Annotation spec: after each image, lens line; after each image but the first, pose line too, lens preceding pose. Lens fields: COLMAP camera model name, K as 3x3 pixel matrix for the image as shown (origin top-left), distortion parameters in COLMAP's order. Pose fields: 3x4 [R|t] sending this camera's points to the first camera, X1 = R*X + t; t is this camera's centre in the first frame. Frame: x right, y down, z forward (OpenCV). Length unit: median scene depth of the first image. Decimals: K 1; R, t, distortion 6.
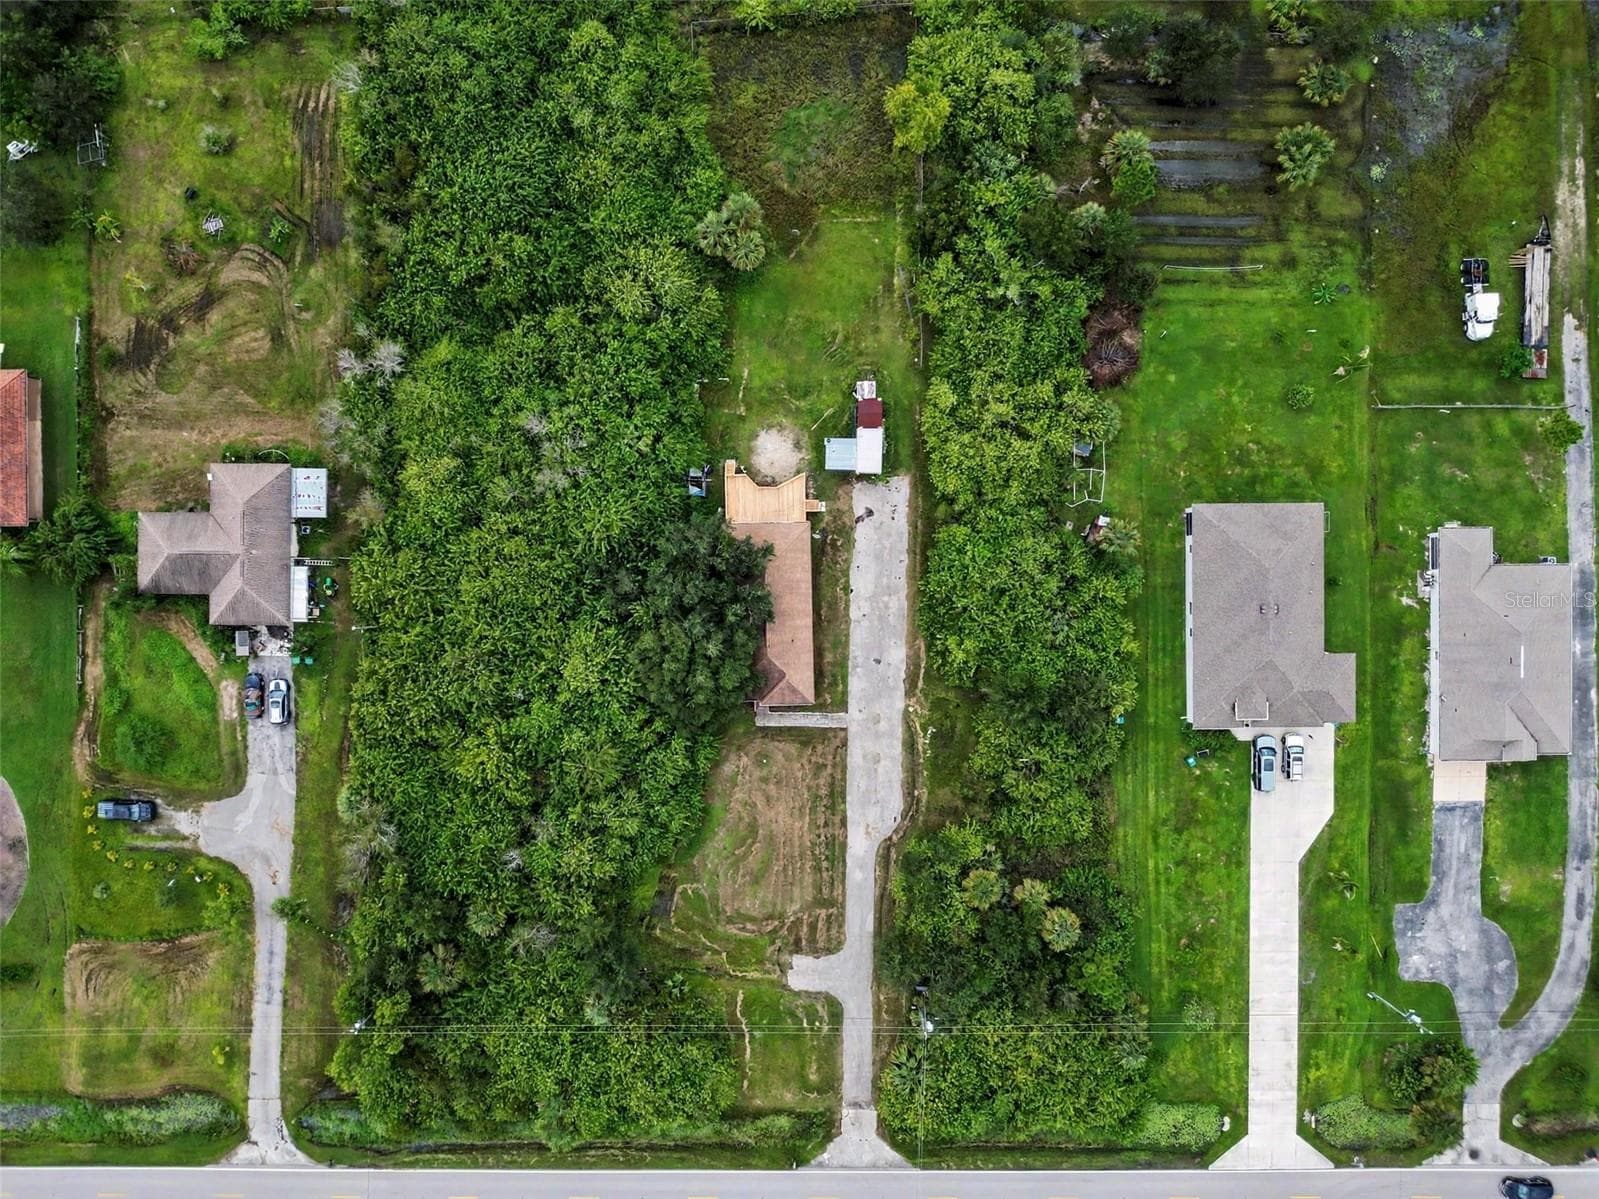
lens RADIAL K [[1173.6, 0, 779.2], [0, 1173.6, 580.2], [0, 0, 1]] dist [0.000120, -0.025800]
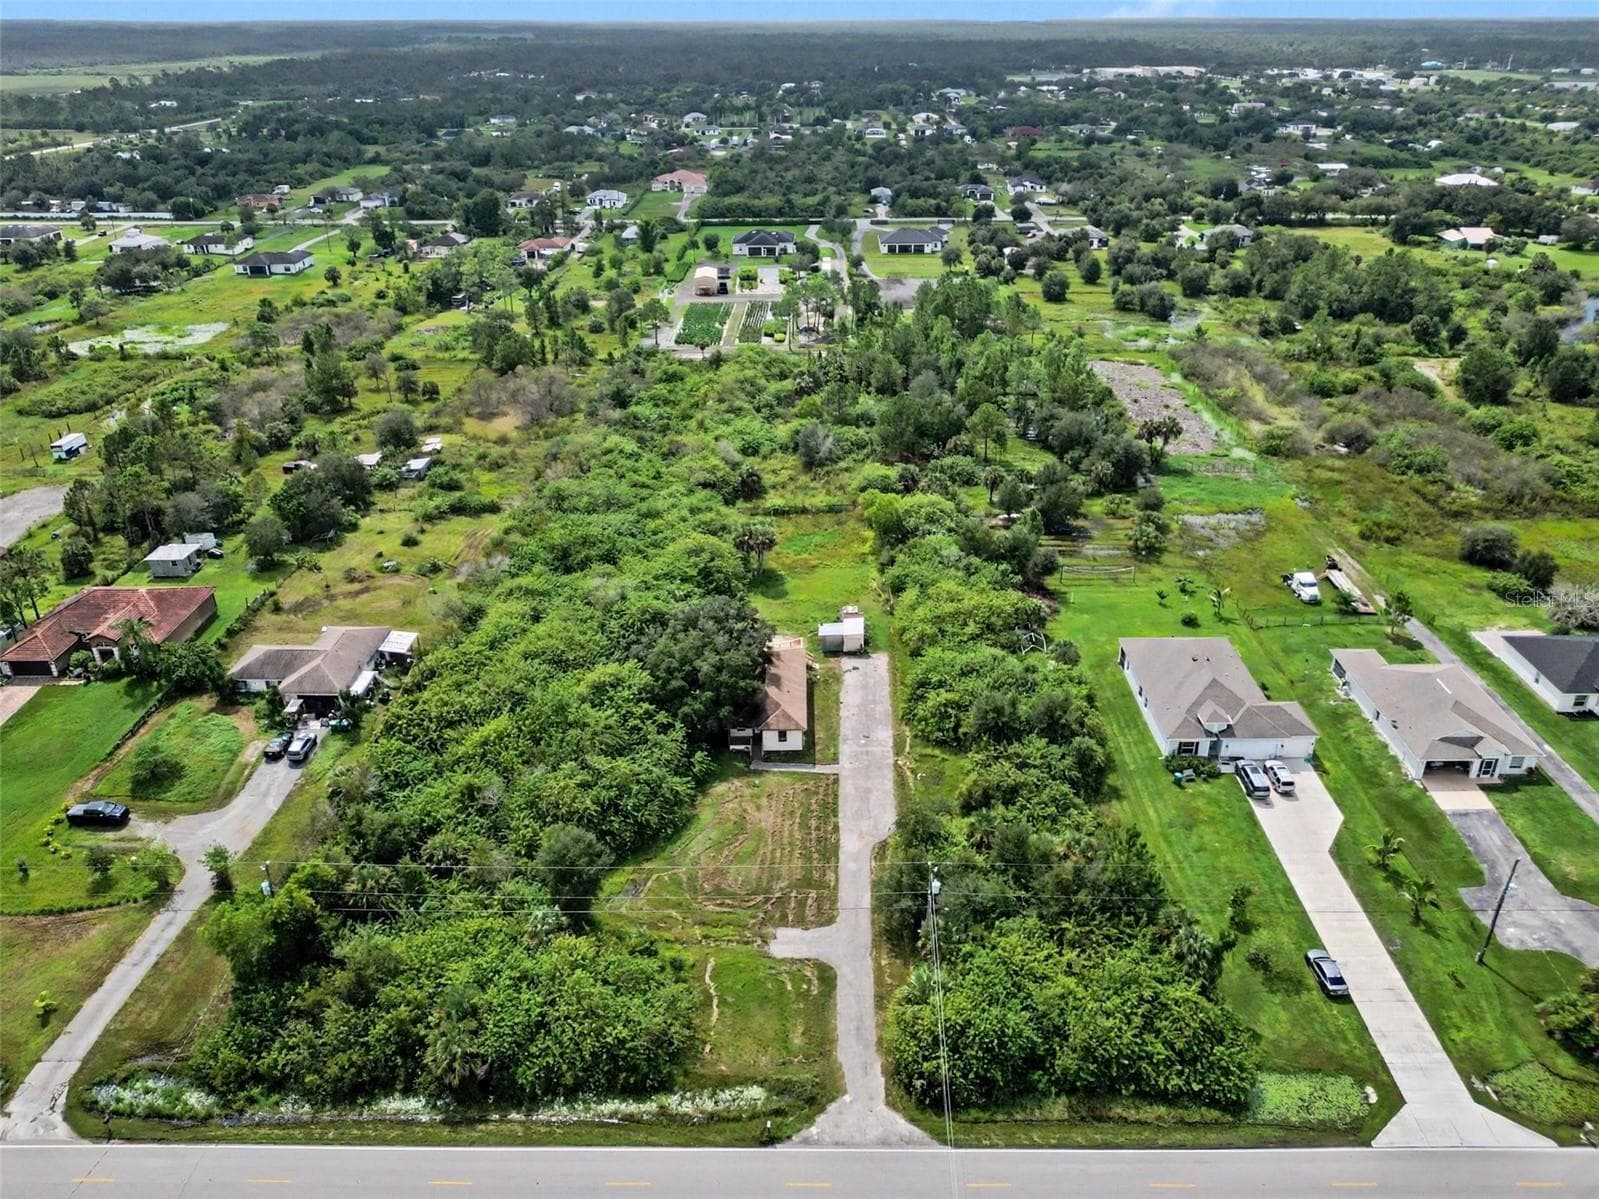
lens RADIAL K [[1190.2, 0, 818.0], [0, 1190.2, 599.1], [0, 0, 1]] dist [-0.001092, -0.027773]
pose [[0.999974, 0.002973, -0.006634, 0.046271], [-0.007267, 0.431417, -0.902123, 0.996720], [0.000180, 0.902148, 0.431427, 0.413071]]
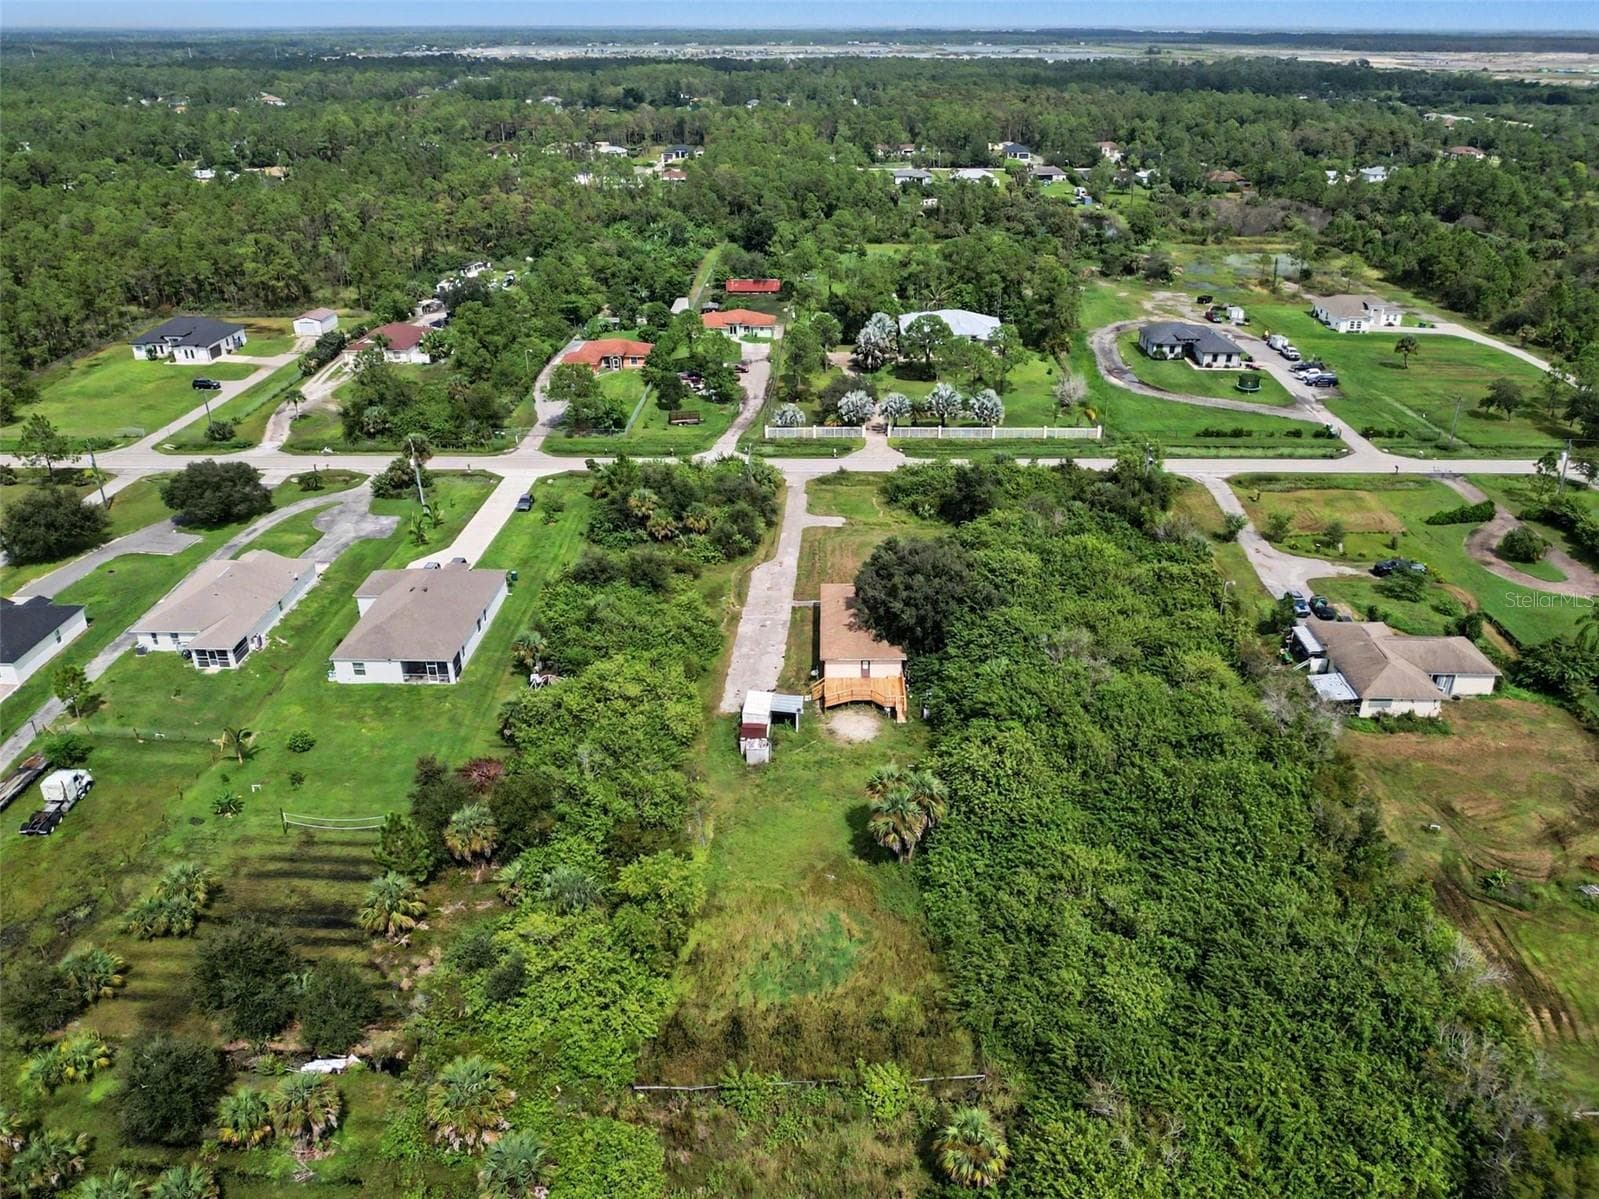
lens RADIAL K [[1173.6, 0, 779.2], [0, 1173.6, 580.2], [0, 0, 1]] dist [0.000120, -0.025800]
pose [[-0.998051, -0.008129, 0.061869, 0.000274], [0.059146, -0.439283, 0.896399, -0.909525], [0.019892, 0.898312, 0.438908, 0.467807]]
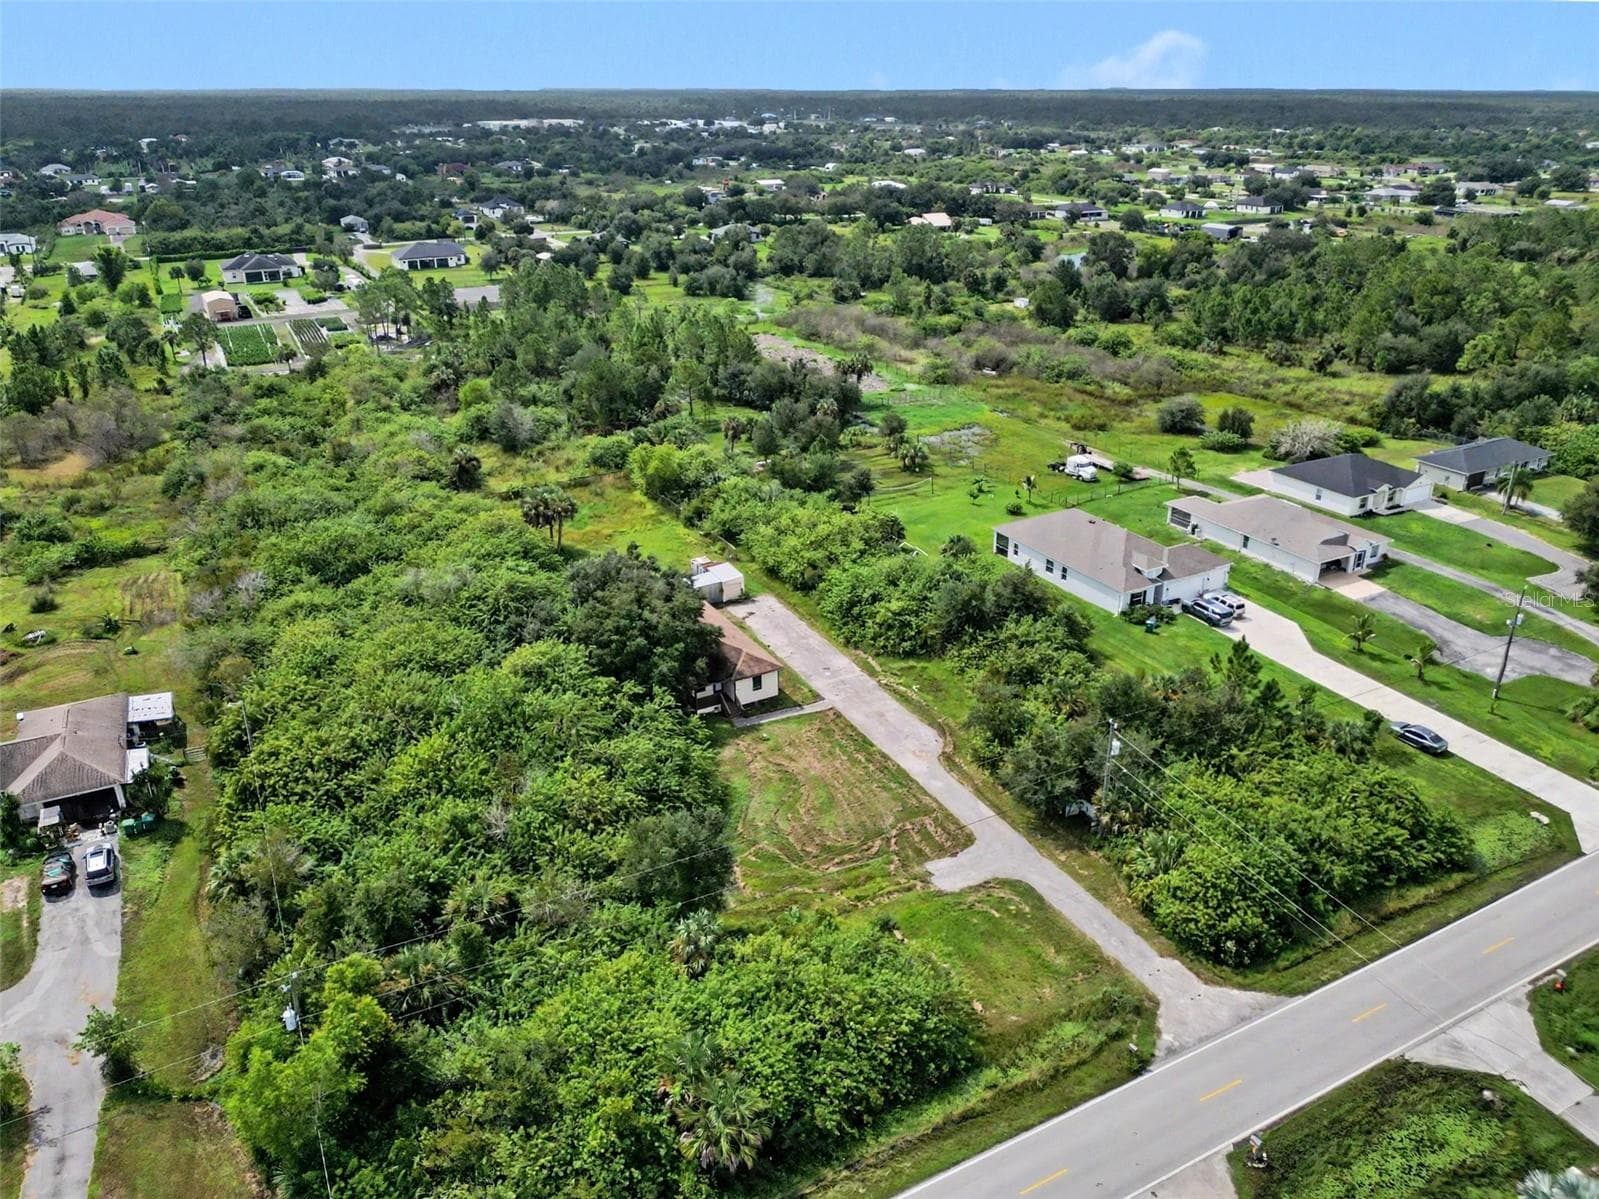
lens RADIAL K [[1190.2, 0, 818.0], [0, 1190.2, 599.1], [0, 0, 1]] dist [-0.001092, -0.027773]
pose [[0.877274, -0.190545, 0.440549, -0.325230], [0.479928, 0.333413, -0.811483, 0.811738], [0.007739, 0.923325, 0.383942, 0.582987]]
